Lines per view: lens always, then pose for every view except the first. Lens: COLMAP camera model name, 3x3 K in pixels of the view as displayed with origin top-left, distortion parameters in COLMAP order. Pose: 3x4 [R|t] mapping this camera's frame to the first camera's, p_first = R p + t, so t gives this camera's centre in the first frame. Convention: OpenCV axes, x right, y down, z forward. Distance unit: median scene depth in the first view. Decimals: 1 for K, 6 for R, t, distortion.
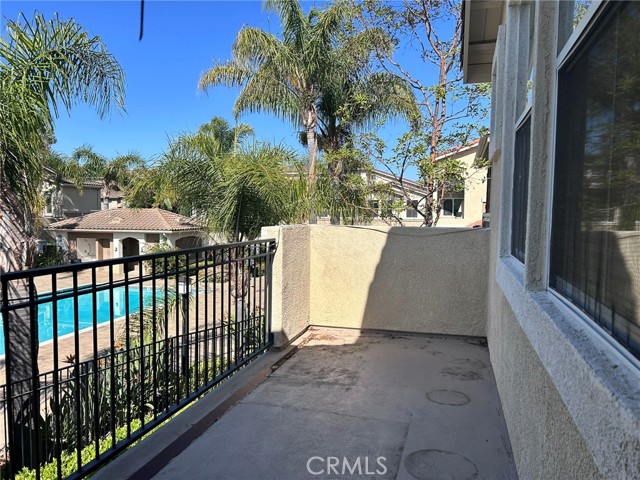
lens RADIAL K [[479.1, 0, 319.1], [0, 479.1, 241.5], [0, 0, 1]] dist [0.056389, -0.064610]
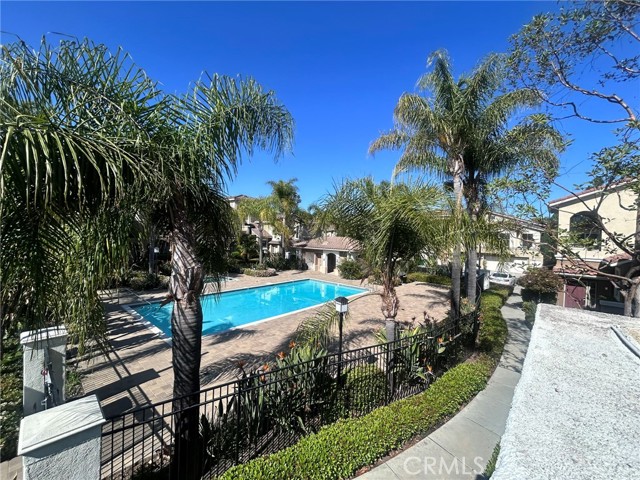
lens RADIAL K [[268.1, 0, 316.3], [0, 268.1, 240.5], [0, 0, 1]] dist [-0.001267, -0.000101]
pose [[0.897121, 0.024967, -0.441078, -0.019960], [-0.049253, 0.997830, -0.043696, -0.012395], [0.439030, 0.060926, 0.896404, 0.144205]]
